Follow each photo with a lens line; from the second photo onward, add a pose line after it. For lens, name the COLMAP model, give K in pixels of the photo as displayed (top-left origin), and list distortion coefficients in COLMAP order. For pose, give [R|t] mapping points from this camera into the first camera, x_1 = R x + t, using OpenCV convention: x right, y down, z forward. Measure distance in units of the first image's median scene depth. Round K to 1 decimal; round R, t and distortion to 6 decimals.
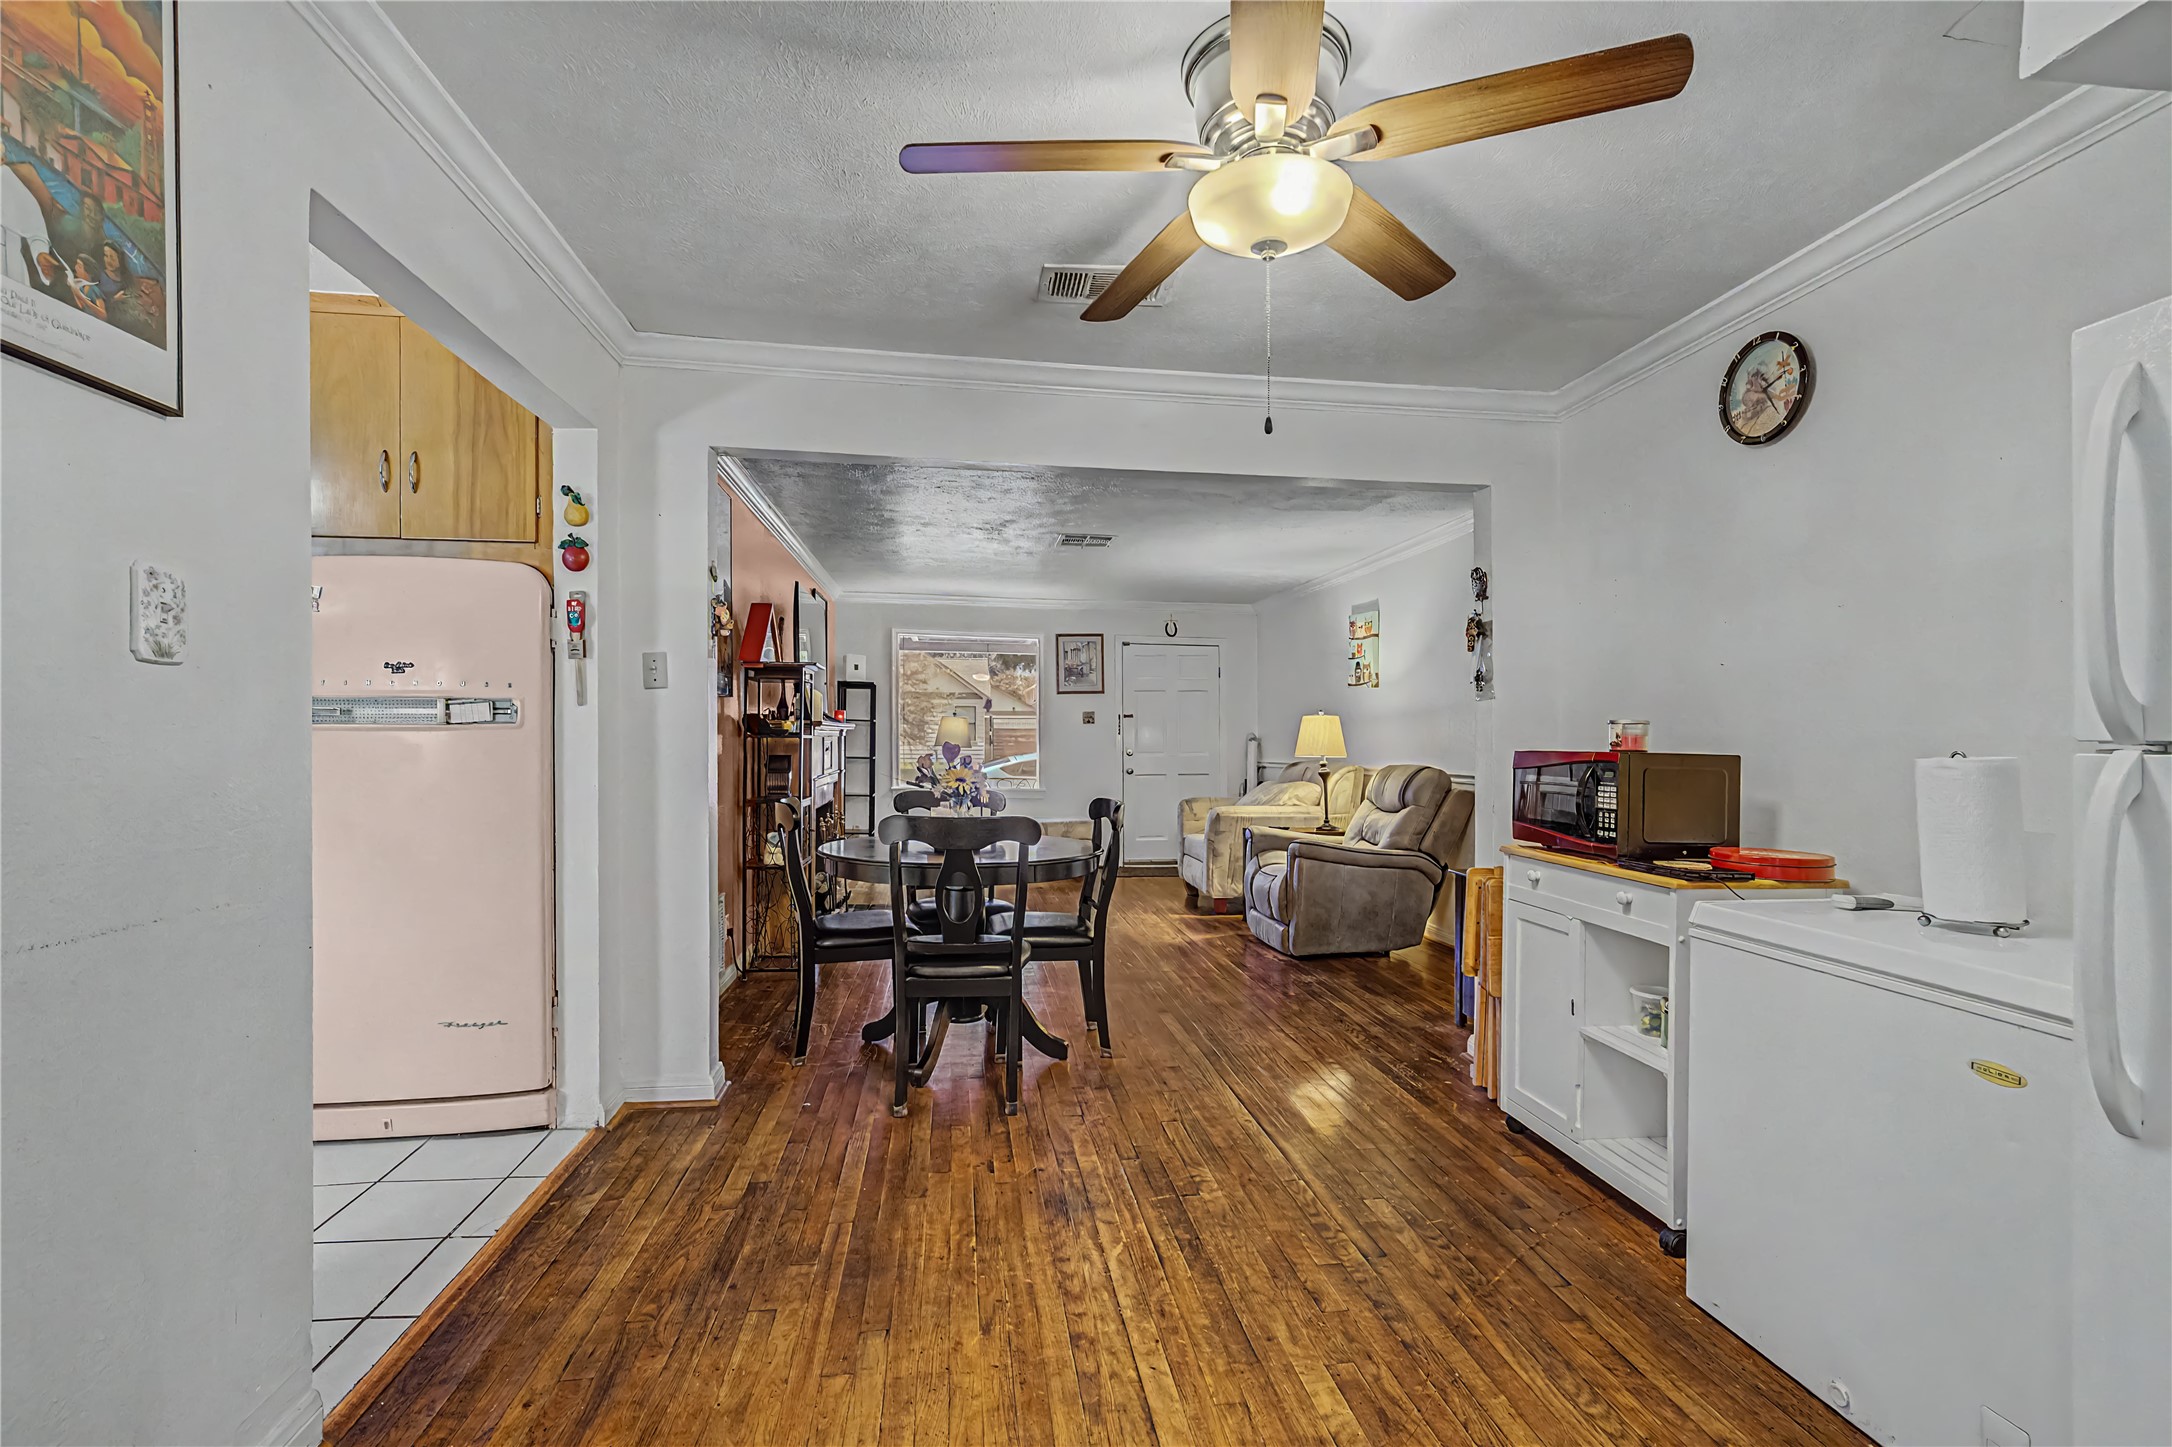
lens RADIAL K [[996.6, 0, 1076.7], [0, 996.6, 734.4], [0, 0, 1]] dist [-0.004004, 0.004682]
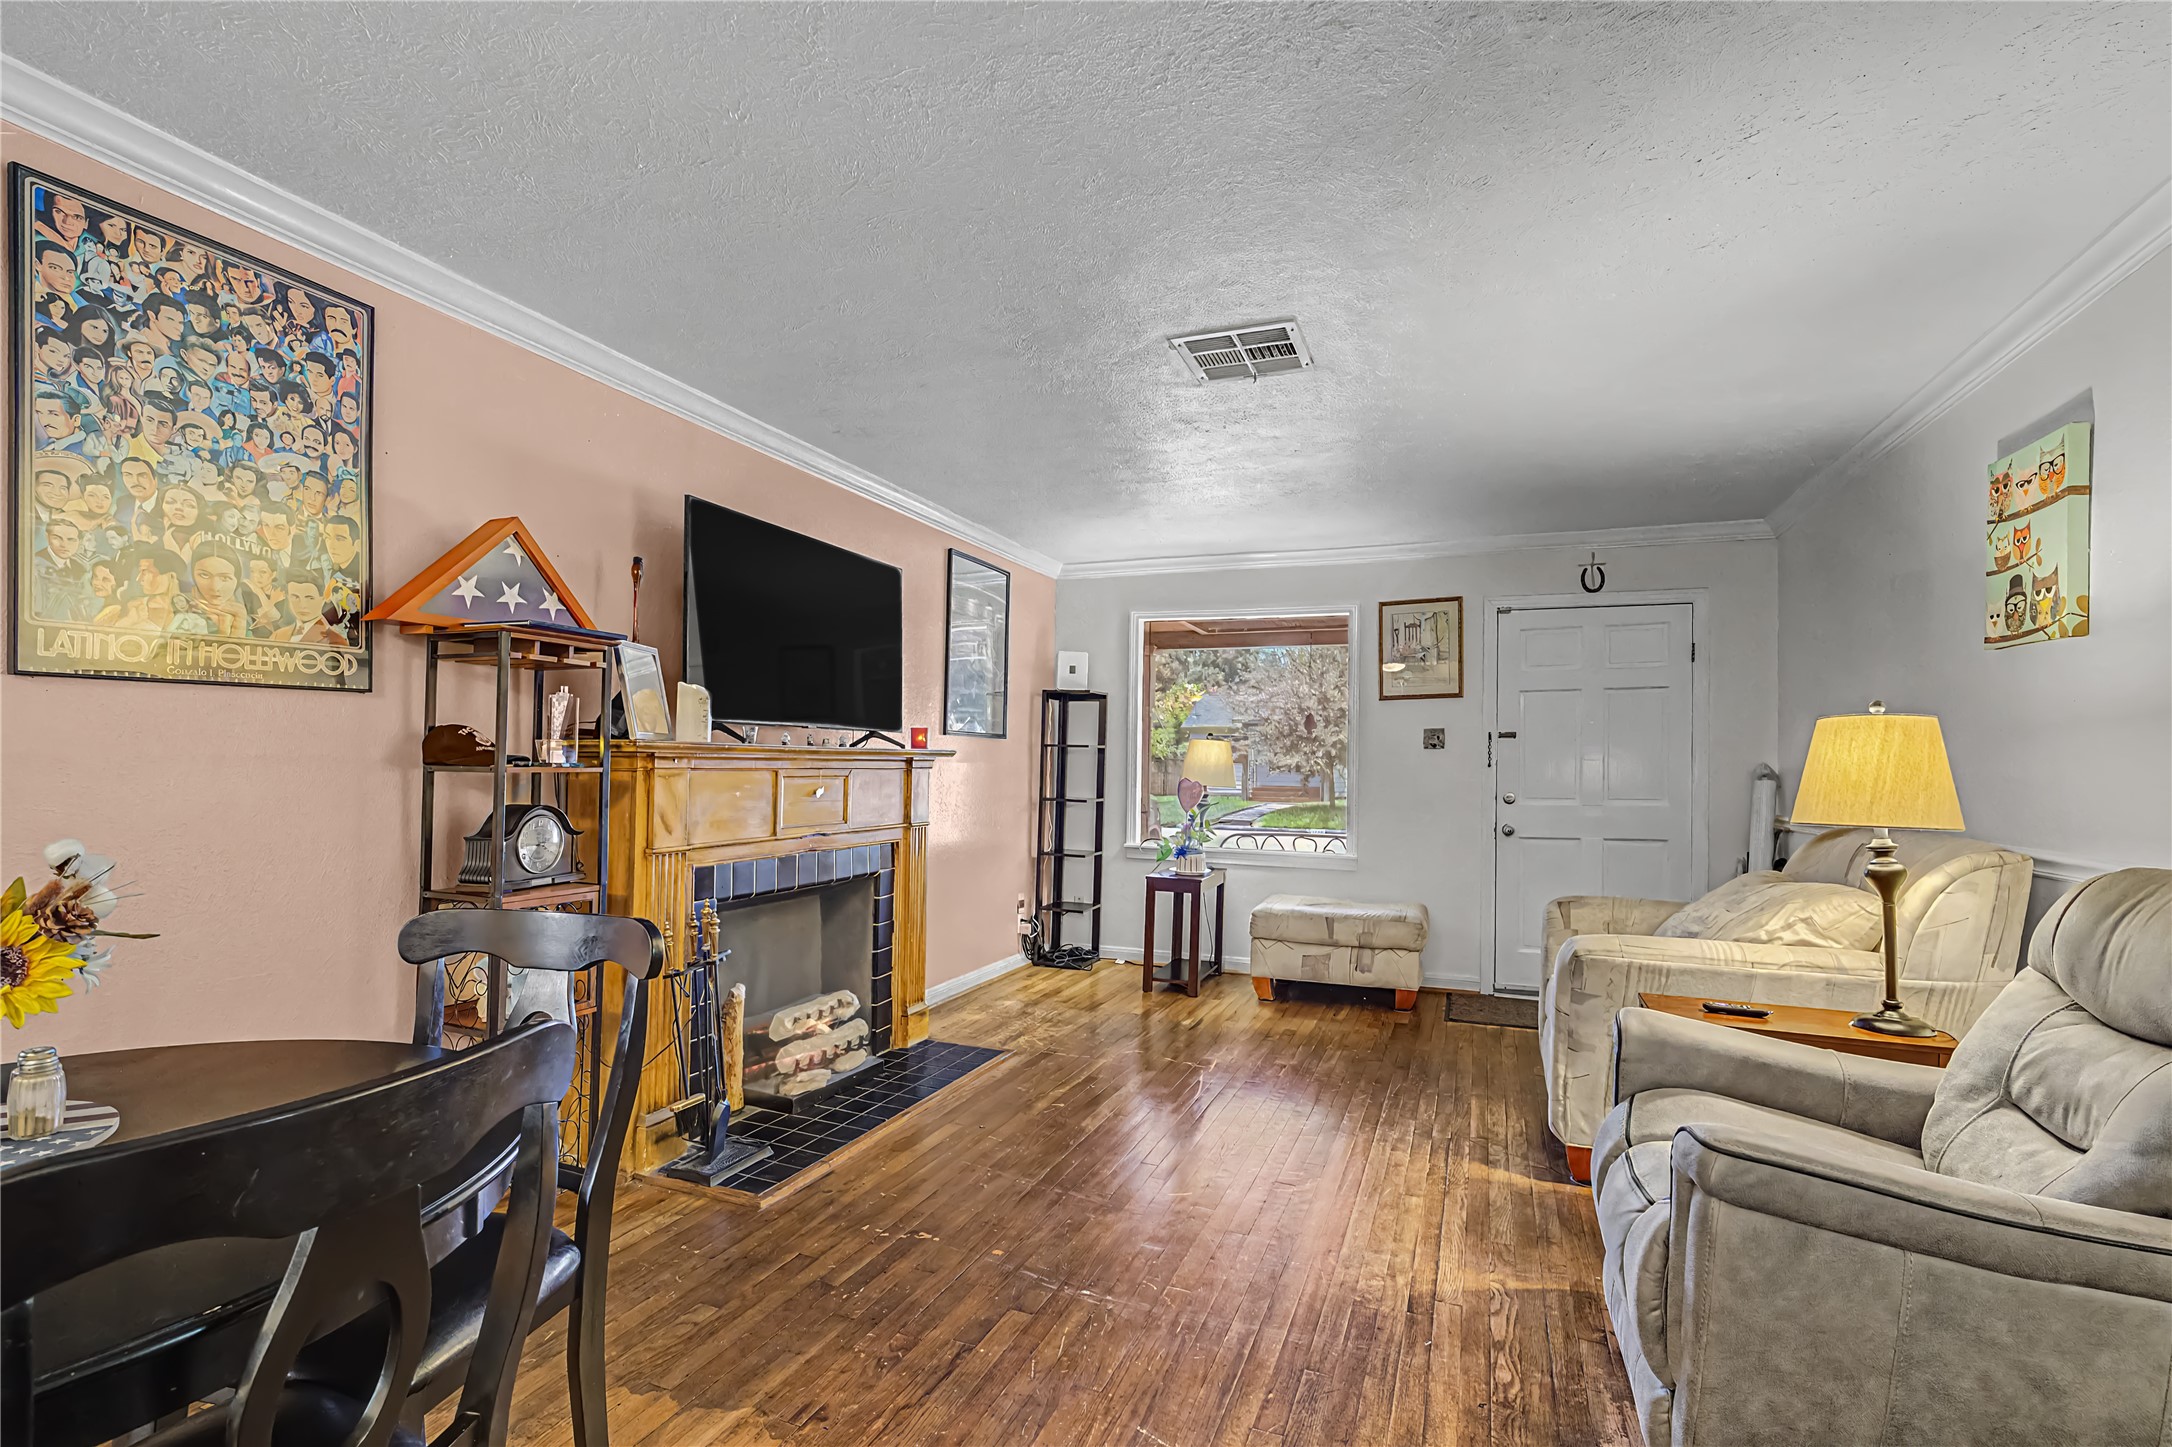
lens RADIAL K [[996.6, 0, 1099.6], [0, 996.6, 761.7], [0, 0, 1]] dist [-0.004004, 0.004682]
pose [[0.878649, -0.001815, -0.477464, 0.225863], [-0.000112, 0.999992, -0.004007, -0.000898], [0.477468, 0.003574, 0.878642, 0.719995]]
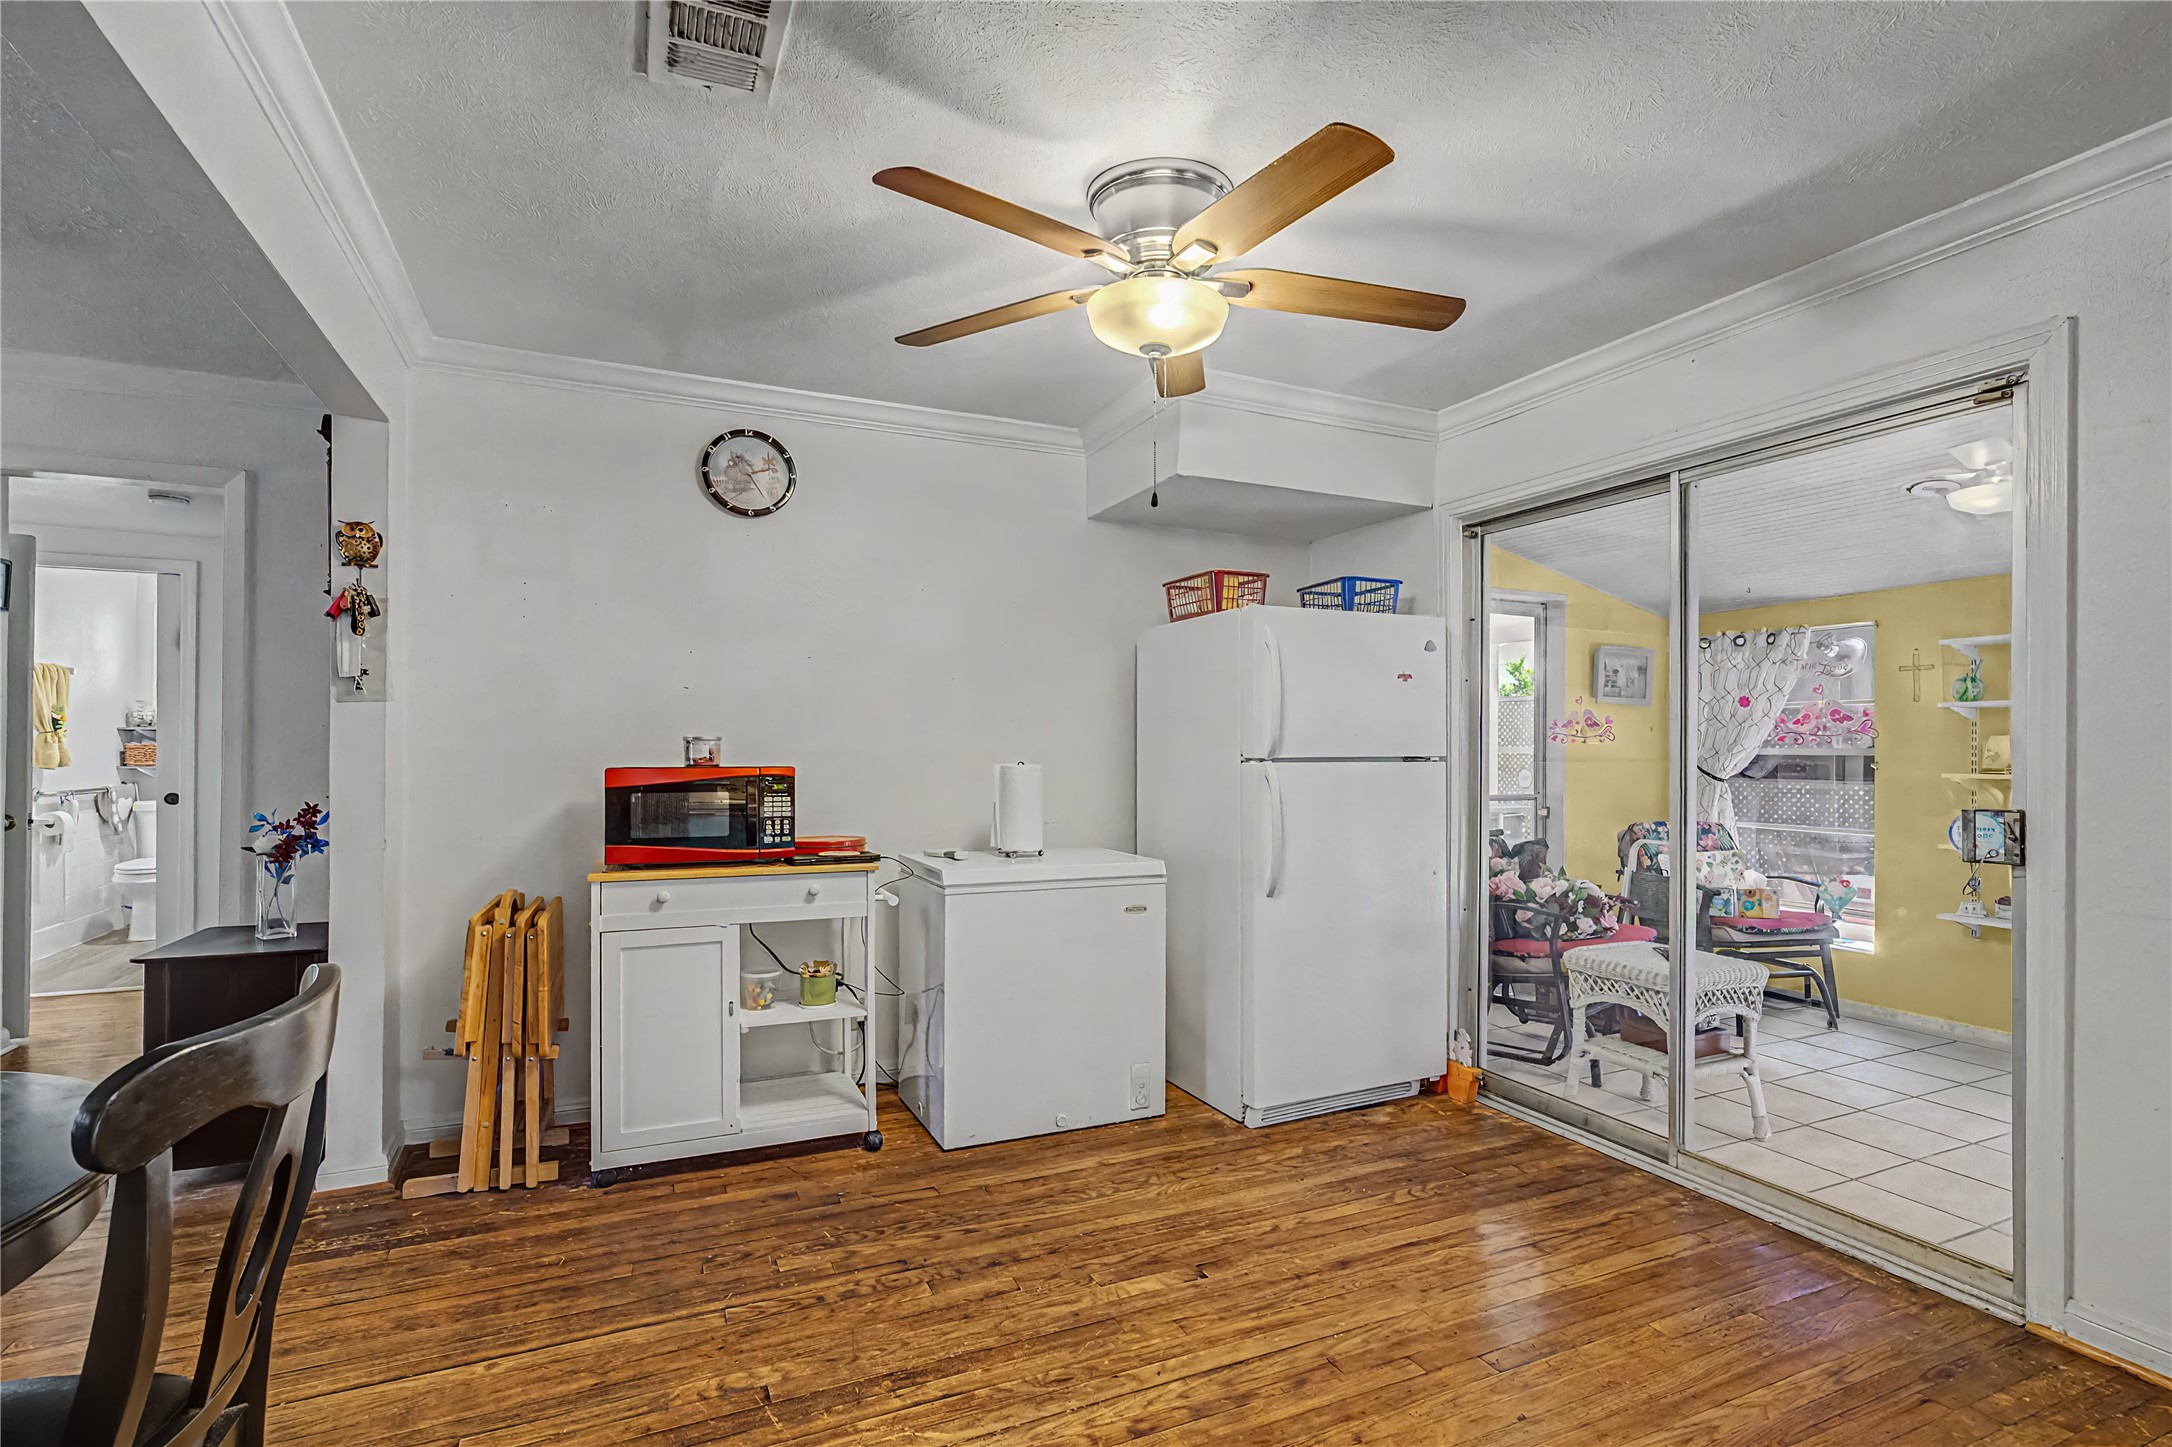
lens RADIAL K [[996.6, 0, 1052.3], [0, 996.6, 748.9], [0, 0, 1]] dist [-0.004004, 0.004682]
pose [[-0.289125, -0.007564, 0.957261, -0.339745], [-0.011805, 0.999921, 0.004336, -0.006158], [-0.957219, -0.010047, -0.289191, 0.546493]]
